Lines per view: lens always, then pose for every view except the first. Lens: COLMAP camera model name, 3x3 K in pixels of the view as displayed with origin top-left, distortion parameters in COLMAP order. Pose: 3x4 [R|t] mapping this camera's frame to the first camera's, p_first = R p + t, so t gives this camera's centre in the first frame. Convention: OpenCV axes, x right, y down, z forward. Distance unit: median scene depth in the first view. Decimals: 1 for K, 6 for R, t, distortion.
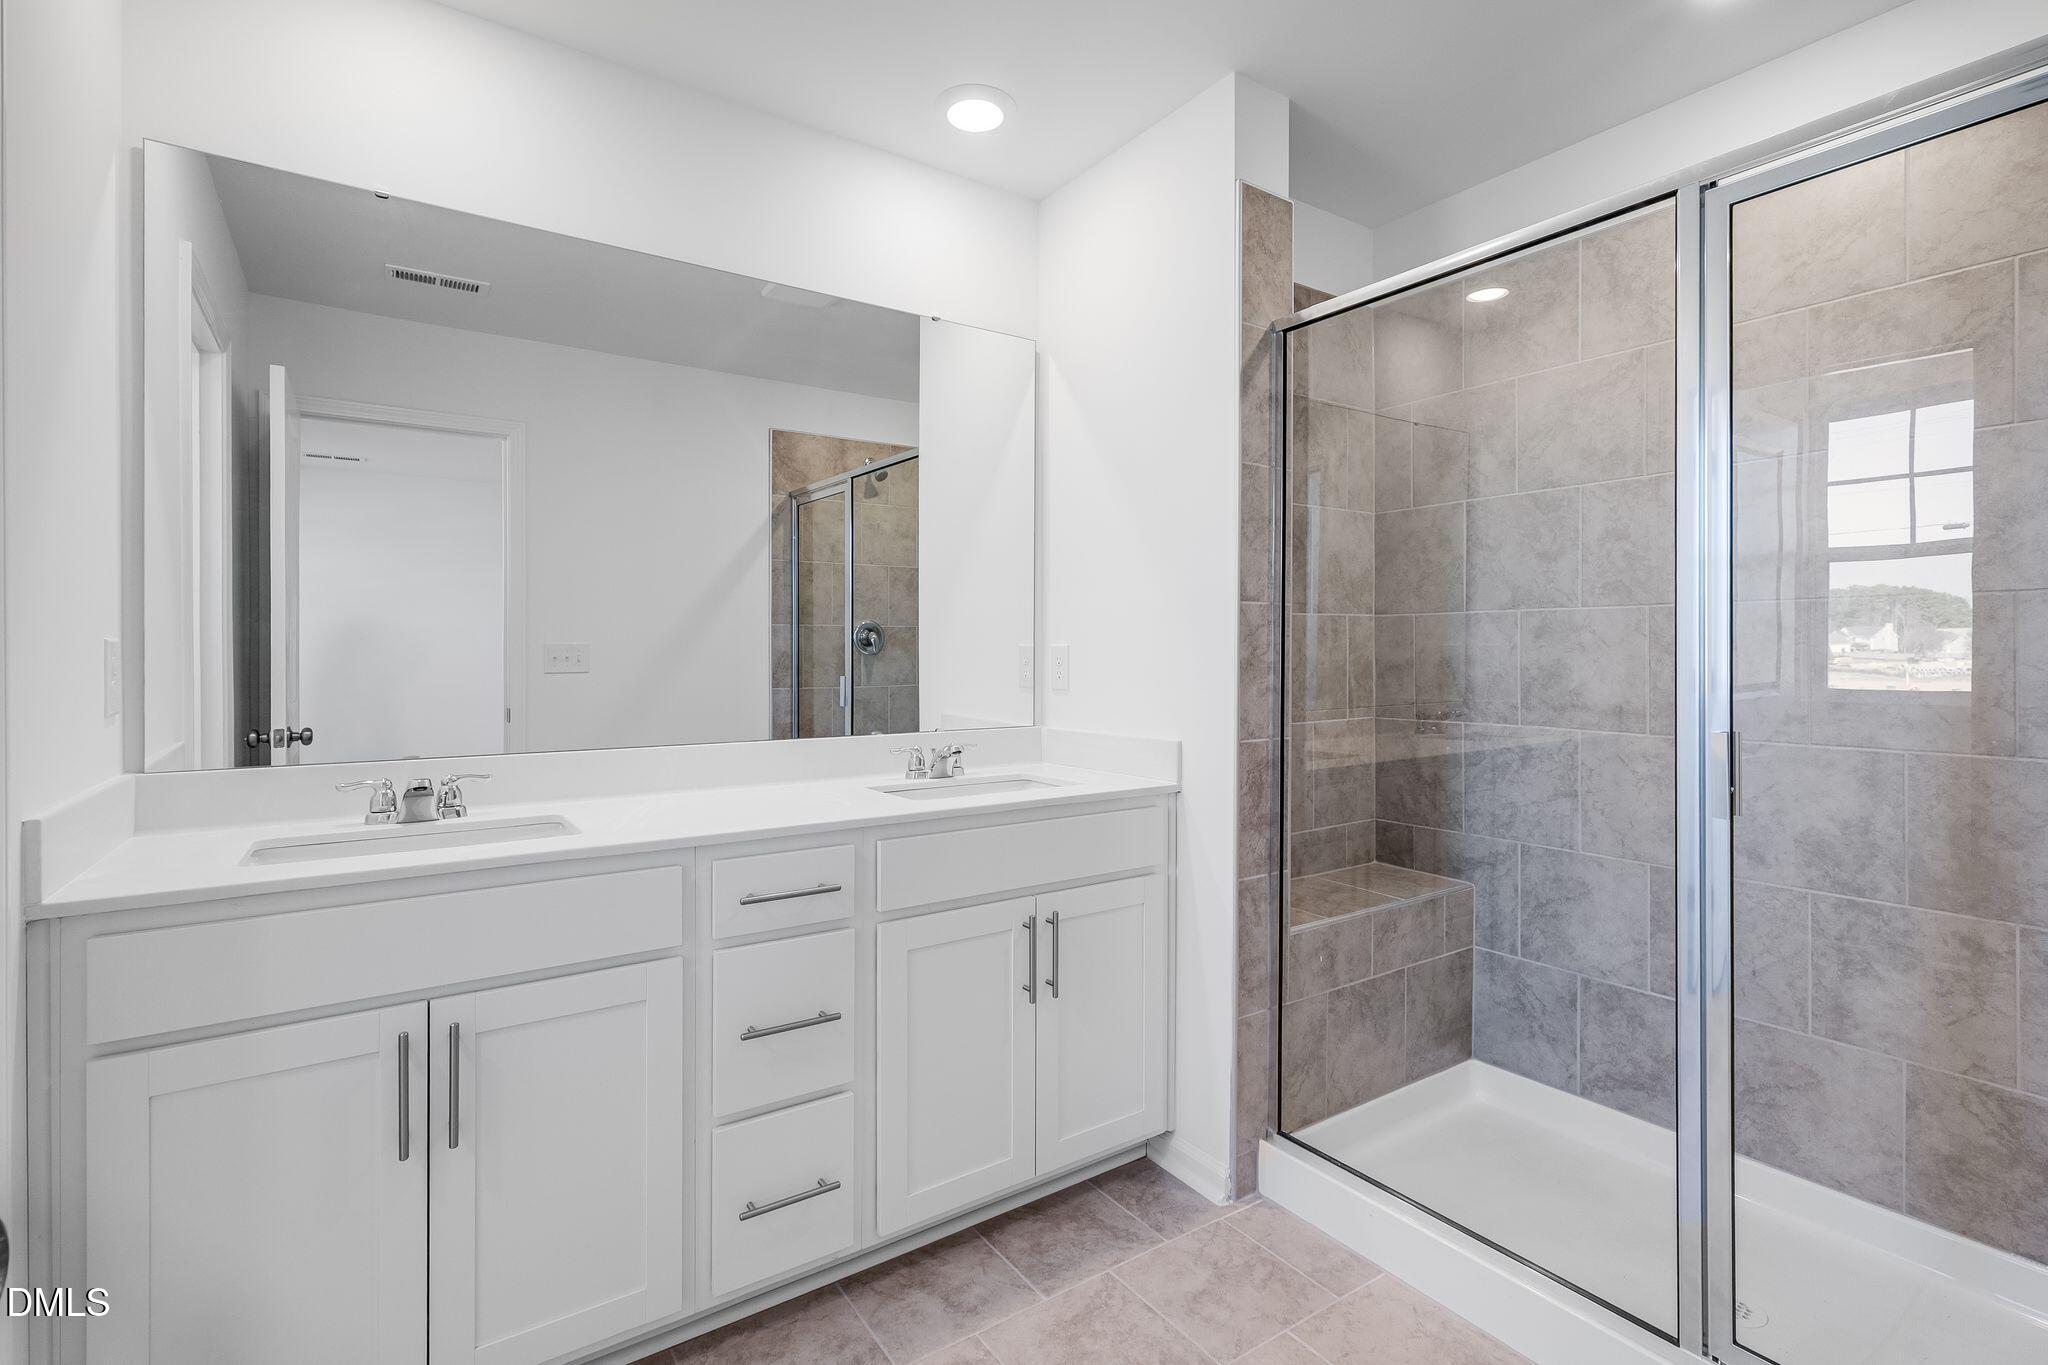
lens RADIAL K [[960.0, 0, 1022.6], [0, 960.0, 652.7], [0, 0, 1]] dist [0.000558, 0.000295]
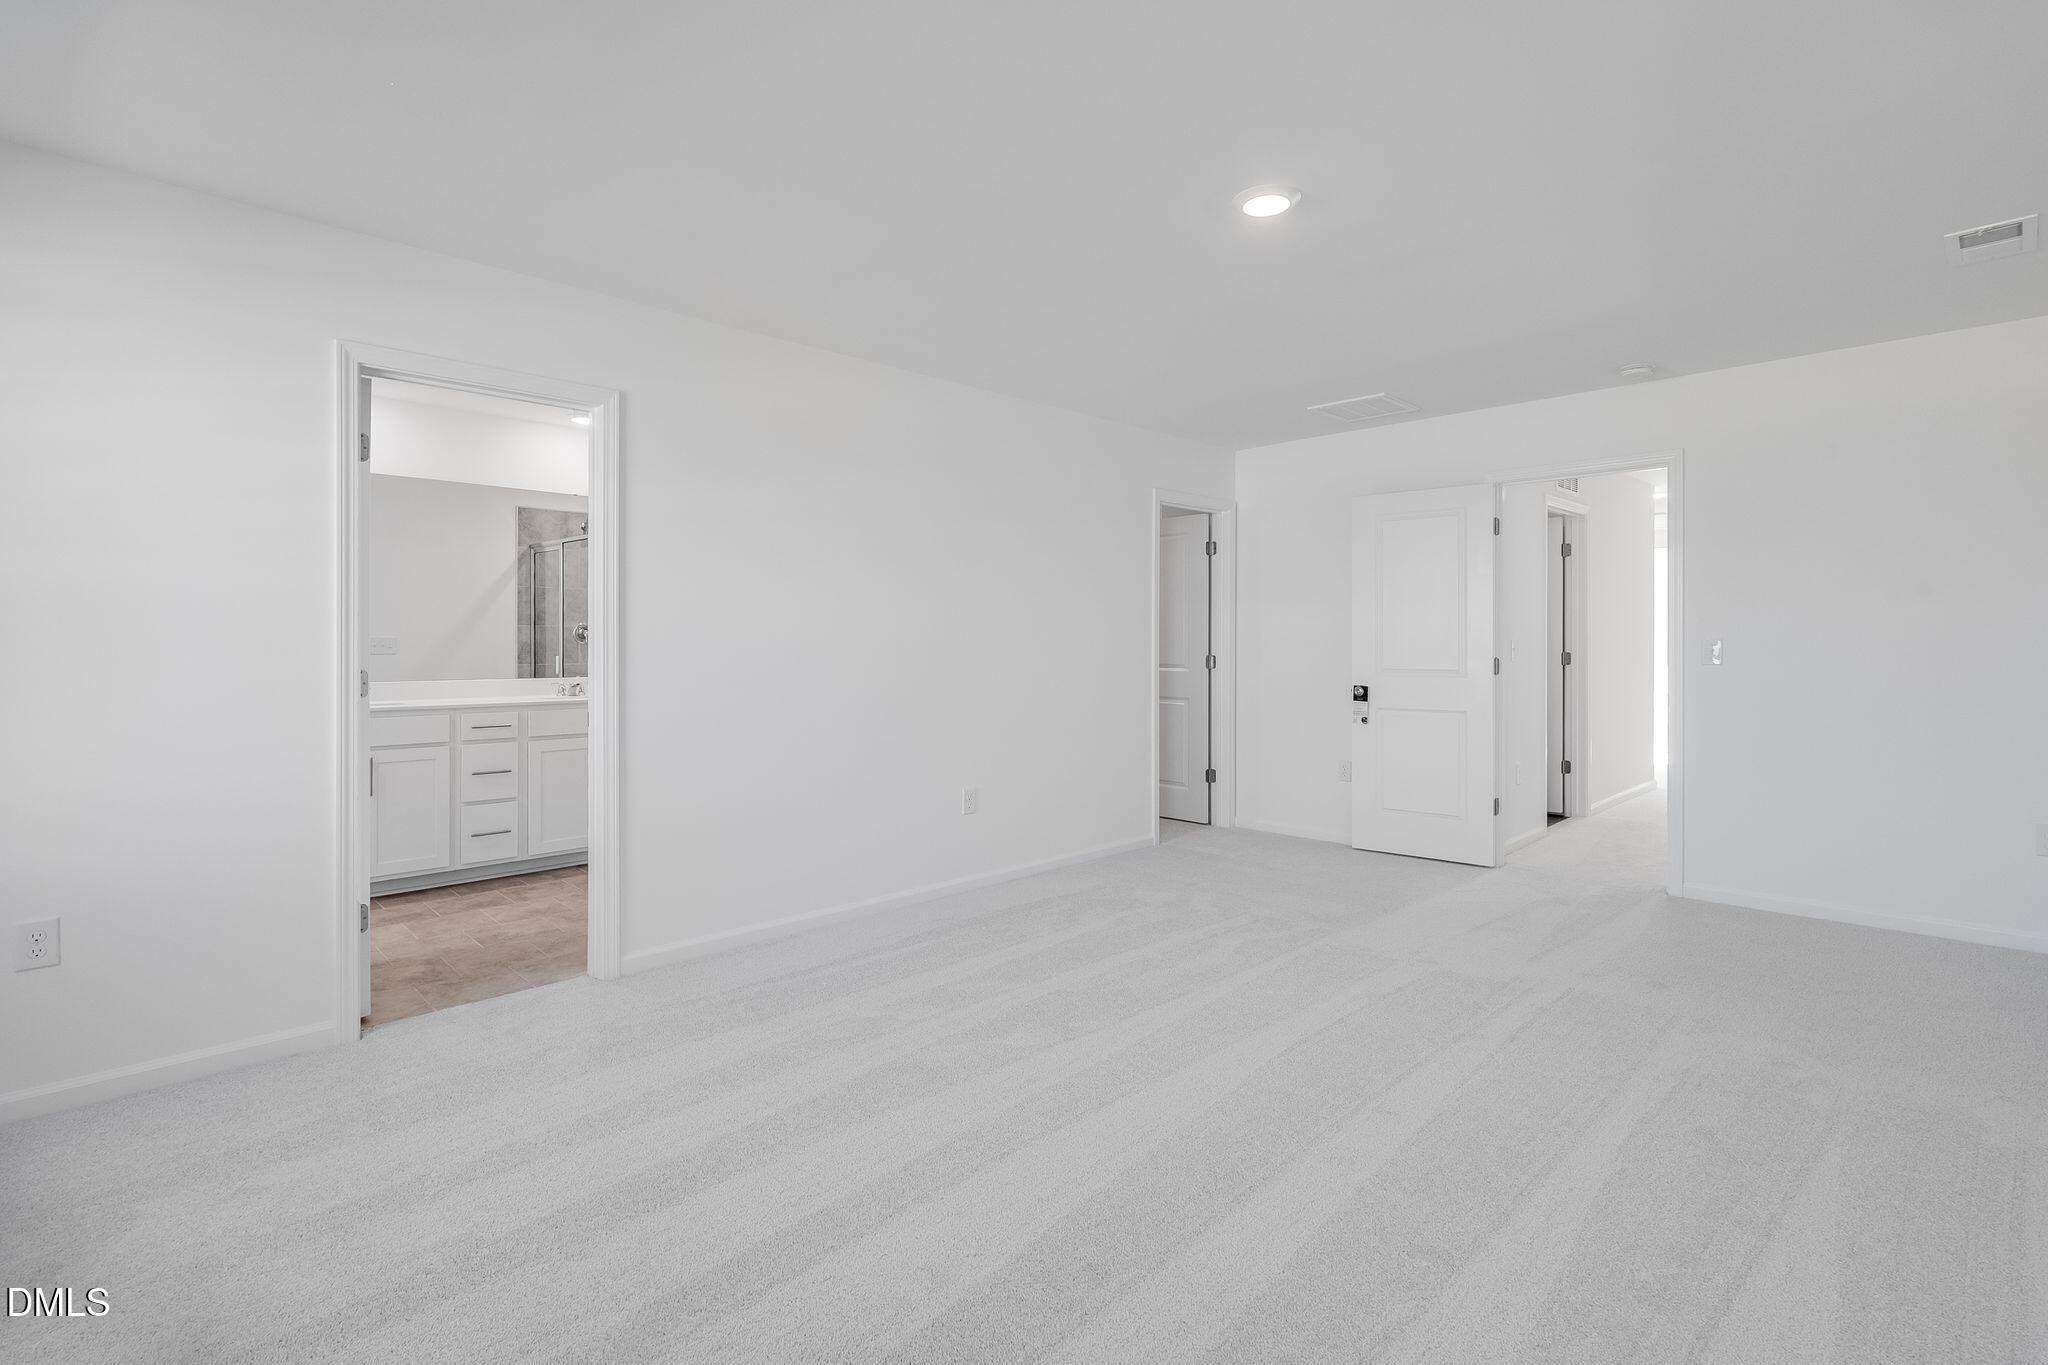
lens RADIAL K [[960.0, 0, 1022.6], [0, 960.0, 652.7], [0, 0, 1]] dist [0.000558, 0.000295]
pose [[0.984066, 0.001698, 0.177793, 0.301694], [-0.003172, 0.999963, 0.008006, 0.001213], [-0.177773, -0.008443, 0.984035, -0.783434]]
